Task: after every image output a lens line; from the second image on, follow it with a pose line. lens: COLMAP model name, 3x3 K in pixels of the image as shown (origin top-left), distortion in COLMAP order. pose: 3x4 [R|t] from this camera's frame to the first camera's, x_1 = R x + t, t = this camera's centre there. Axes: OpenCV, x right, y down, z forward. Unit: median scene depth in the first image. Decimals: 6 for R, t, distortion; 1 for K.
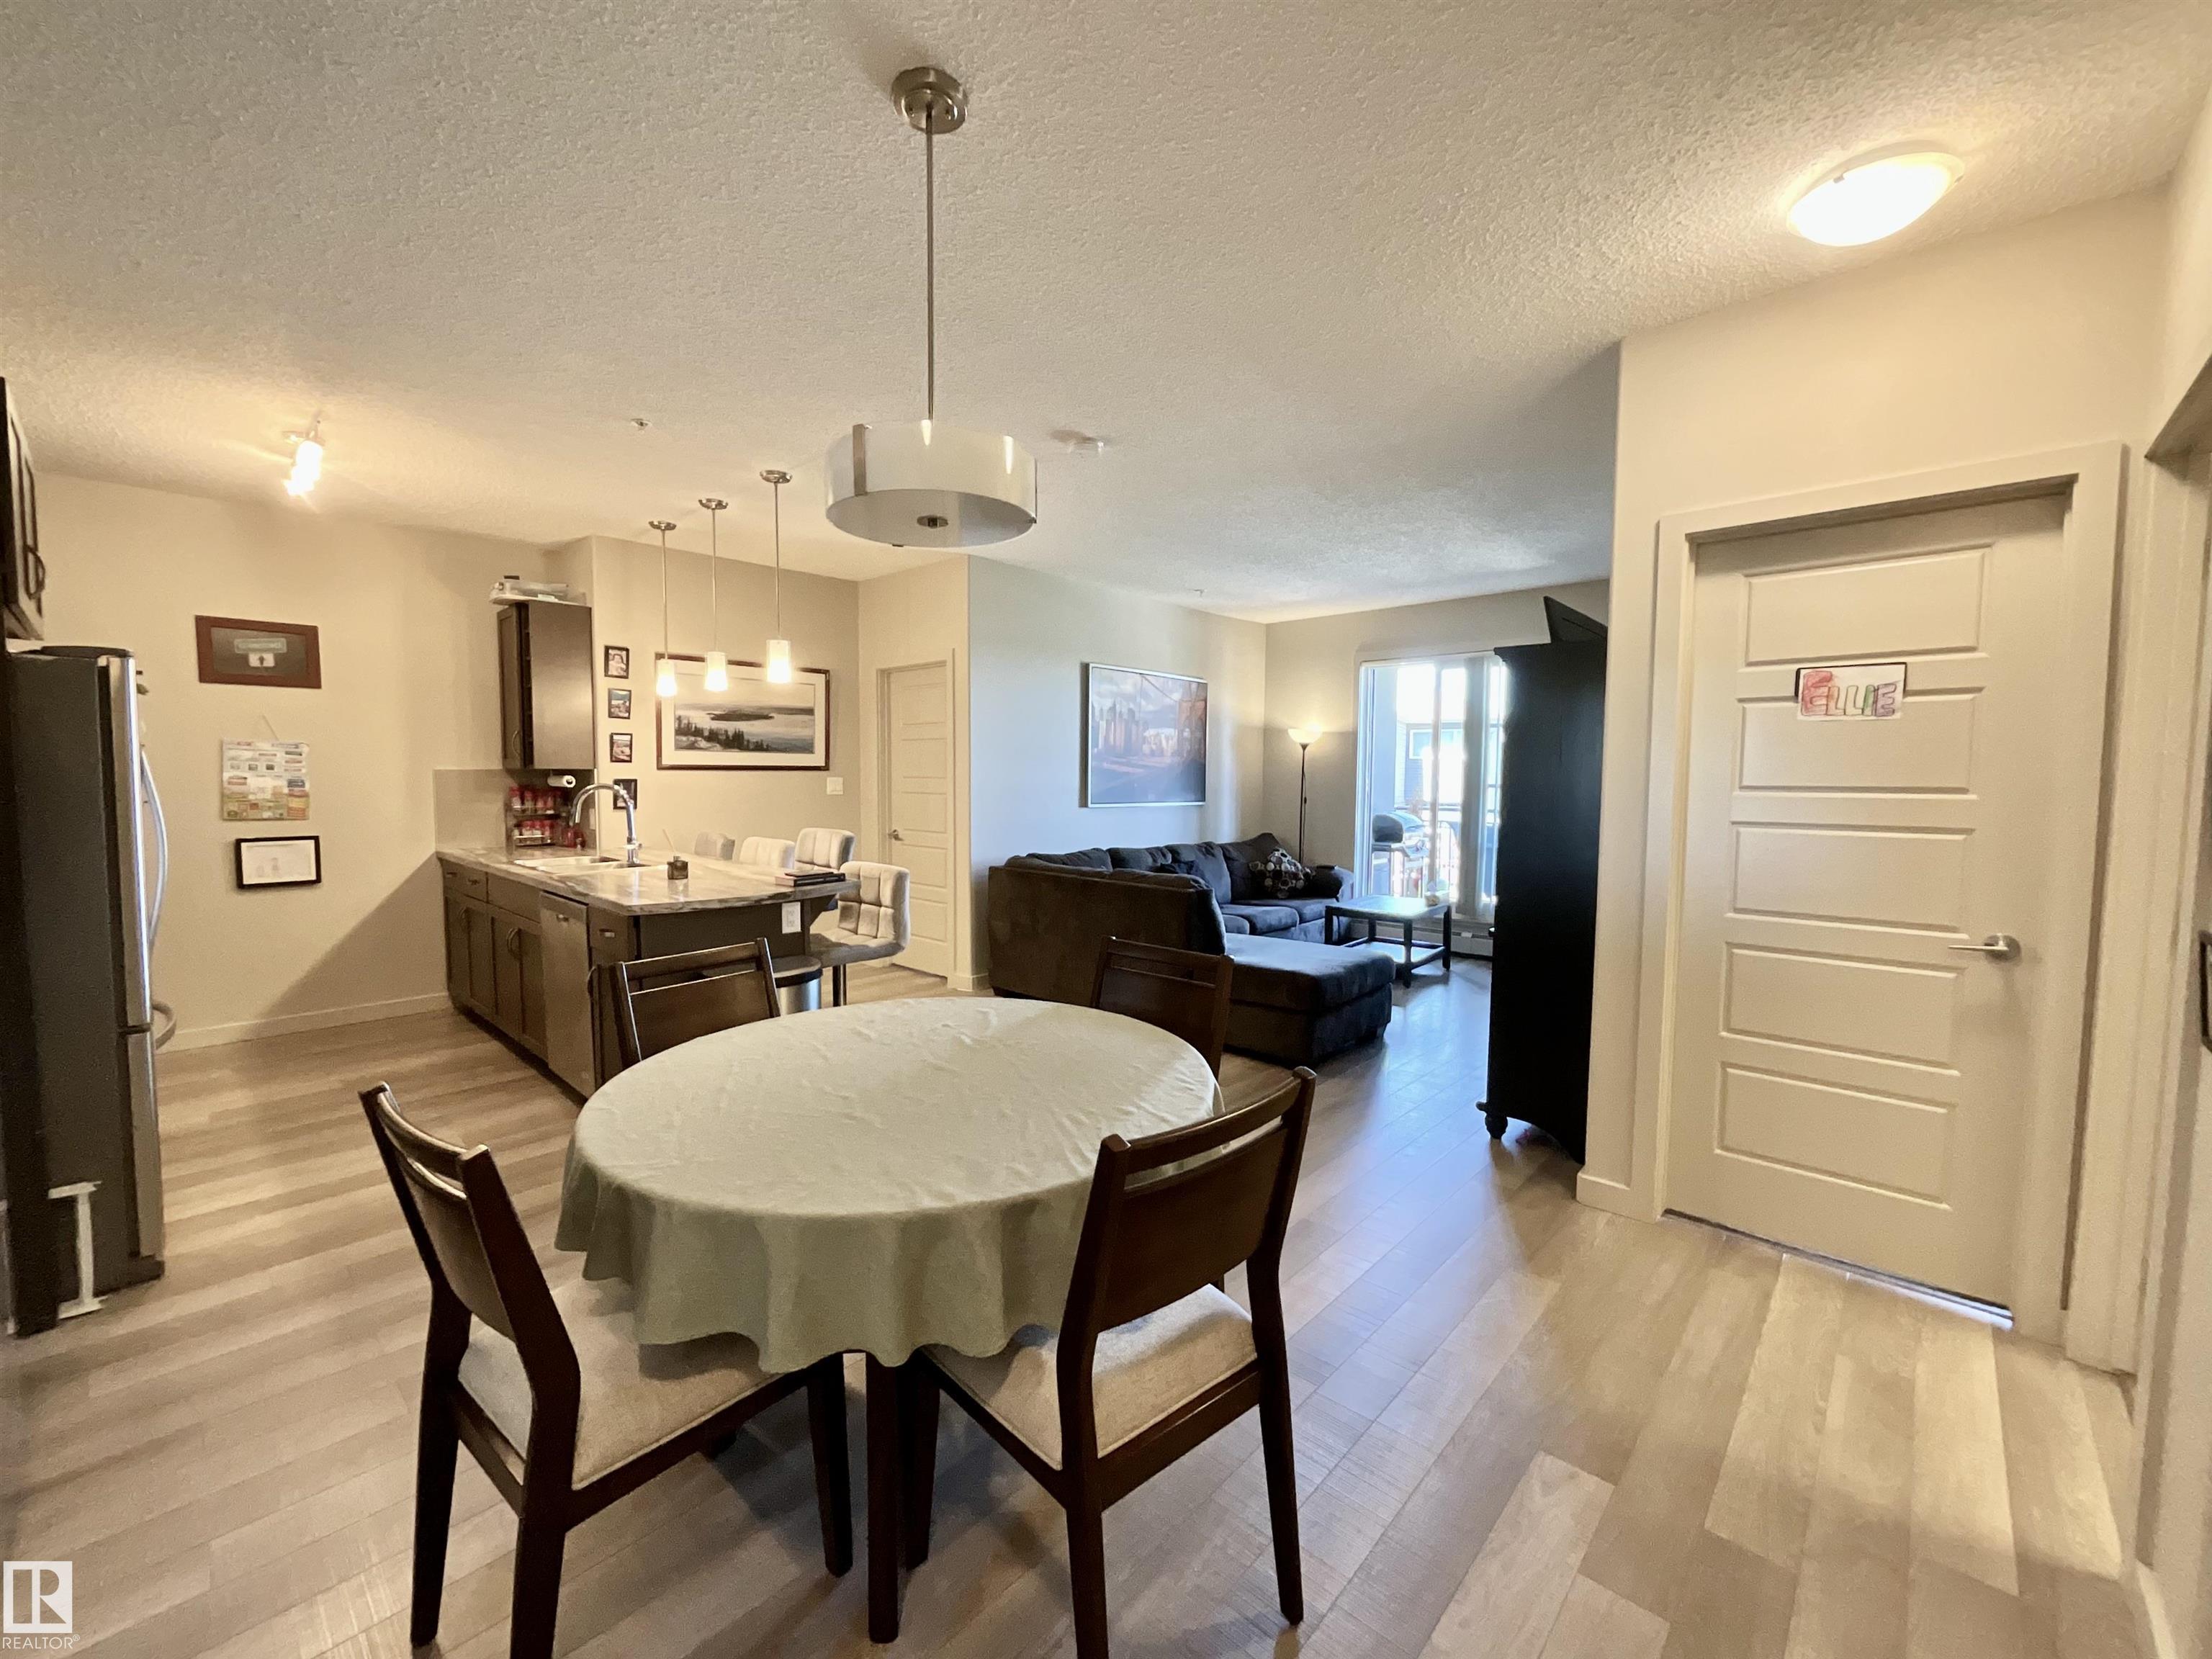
lens RADIAL K [[897.1, 0, 1109.3], [0, 897.1, 835.5], [0, 0, 1]] dist [-0.001559, 0.000226]
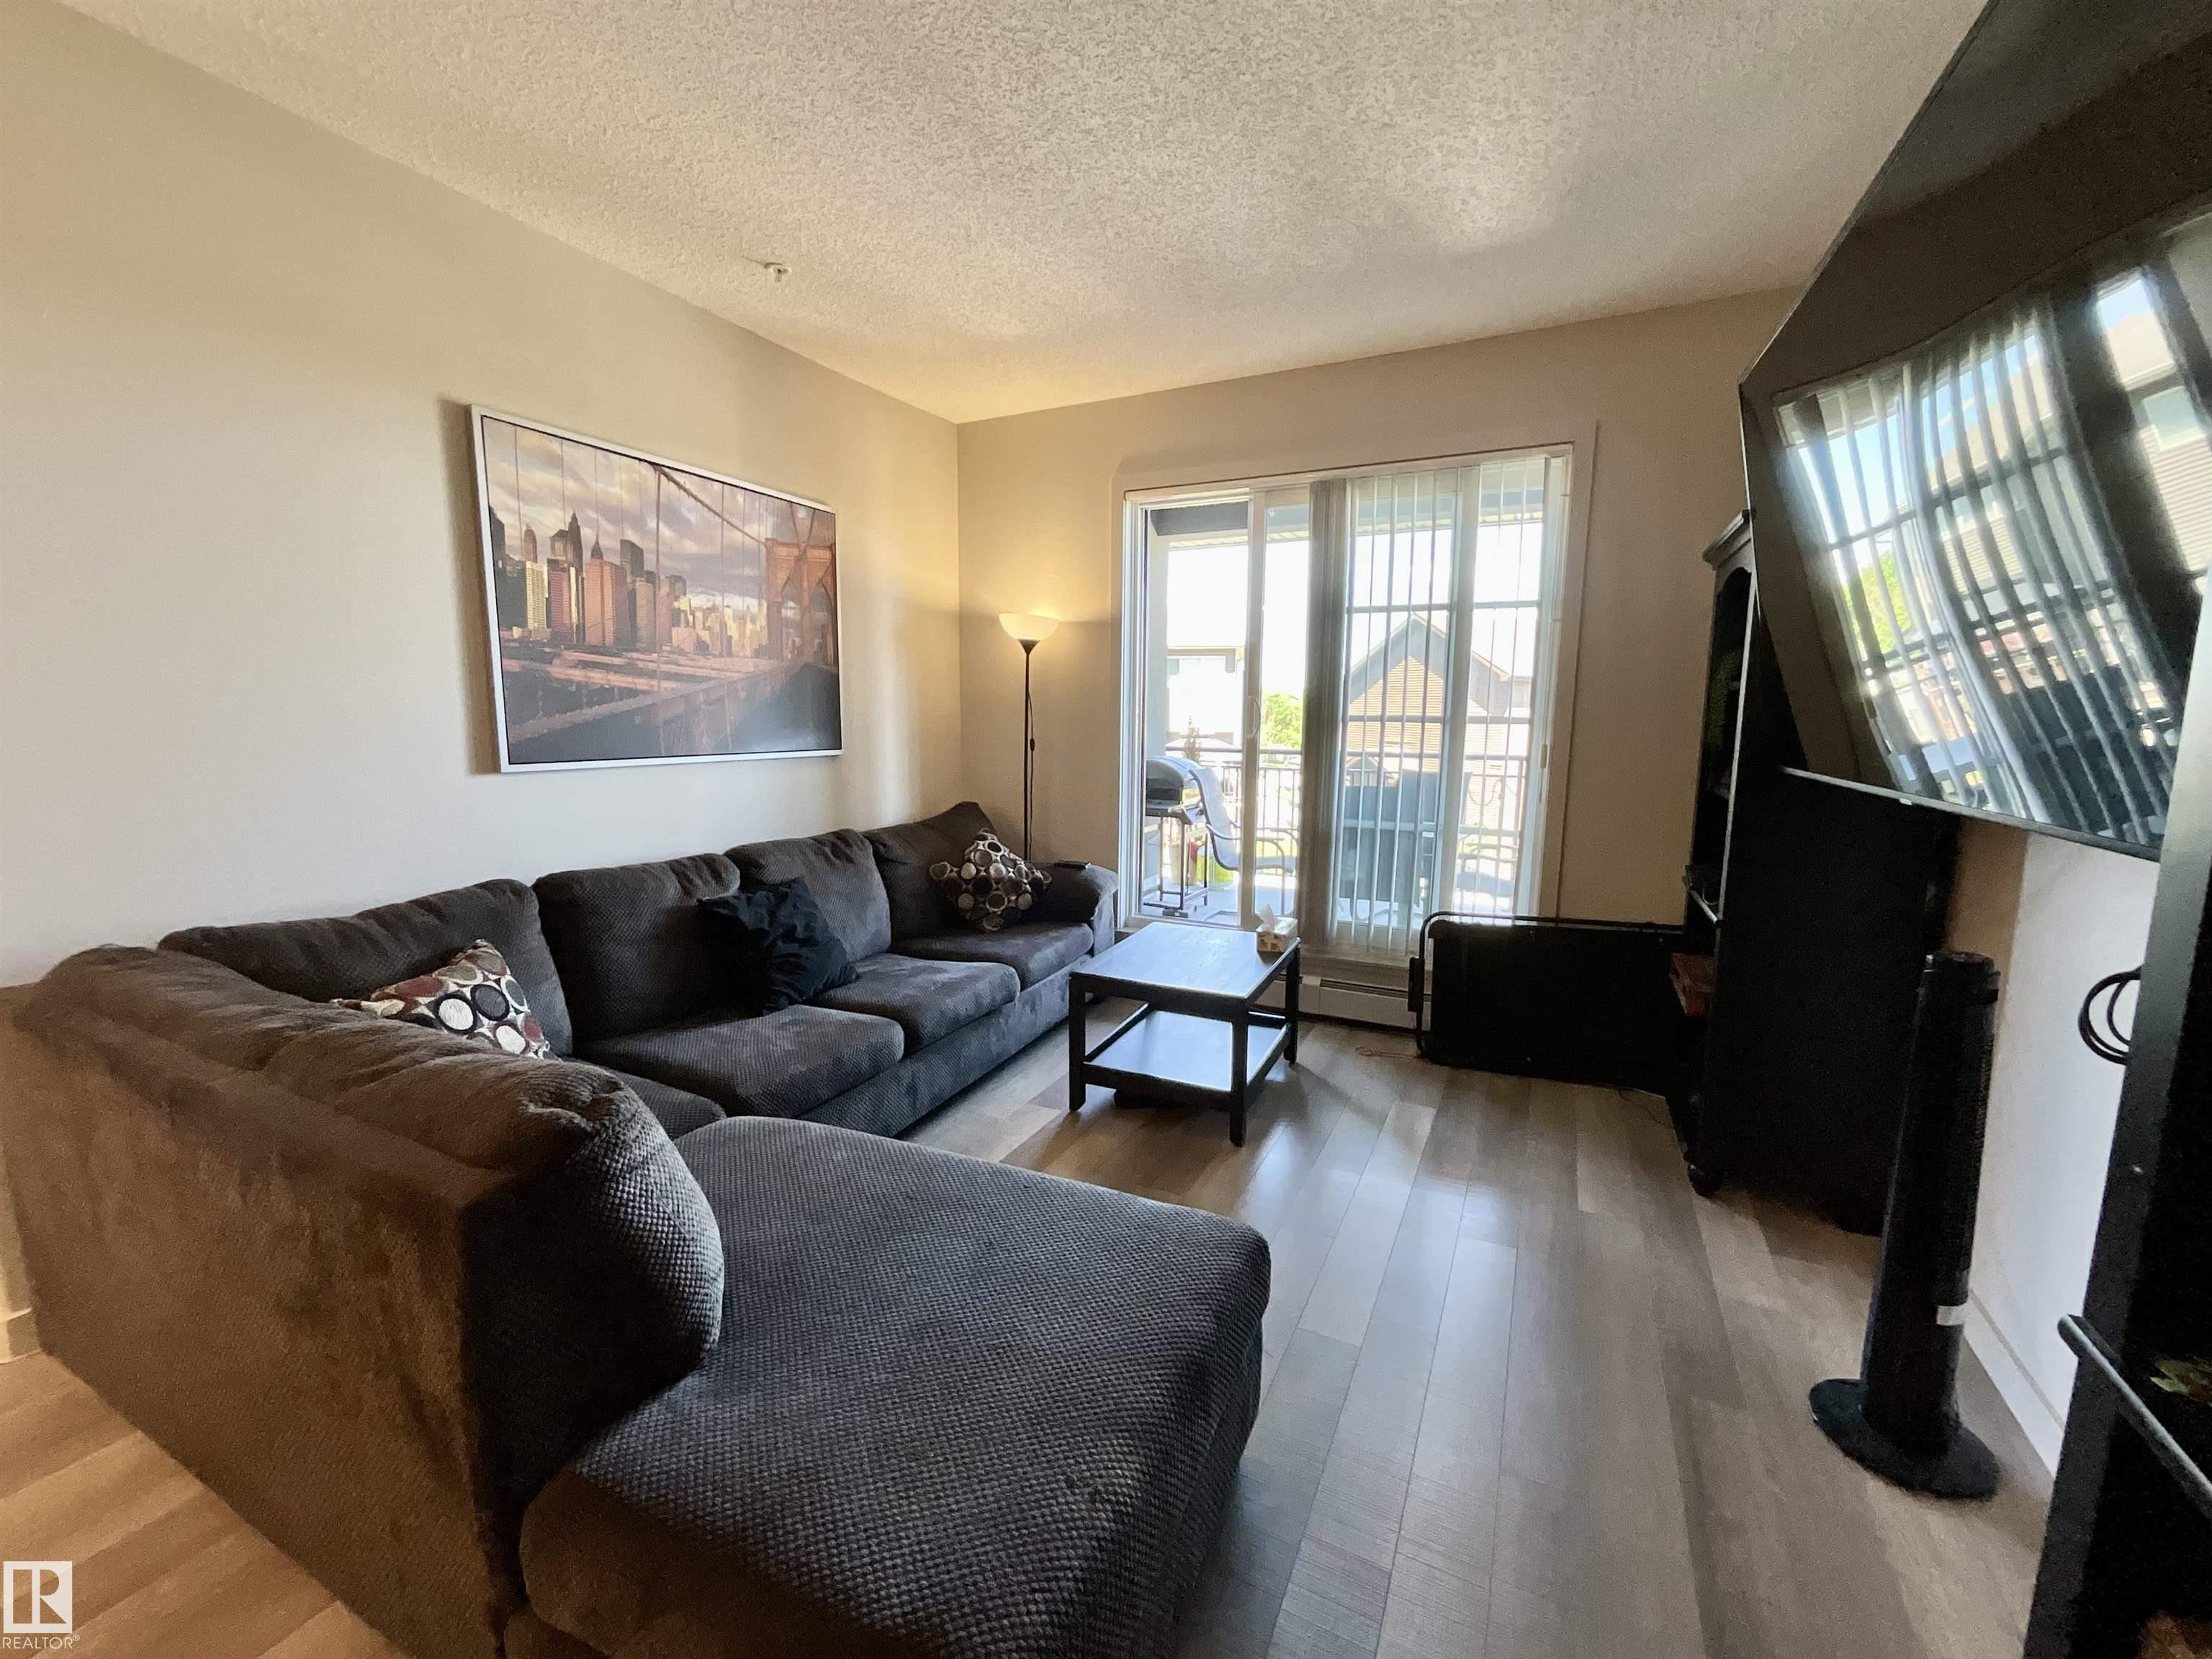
lens RADIAL K [[897.1, 0, 1109.3], [0, 897.1, 835.5], [0, 0, 1]] dist [-0.001559, 0.000226]
pose [[0.961813, -0.035821, 0.271354, 0.116370], [0.015075, 0.996827, 0.078159, -0.026873], [-0.273292, -0.071084, 0.959301, 0.468779]]
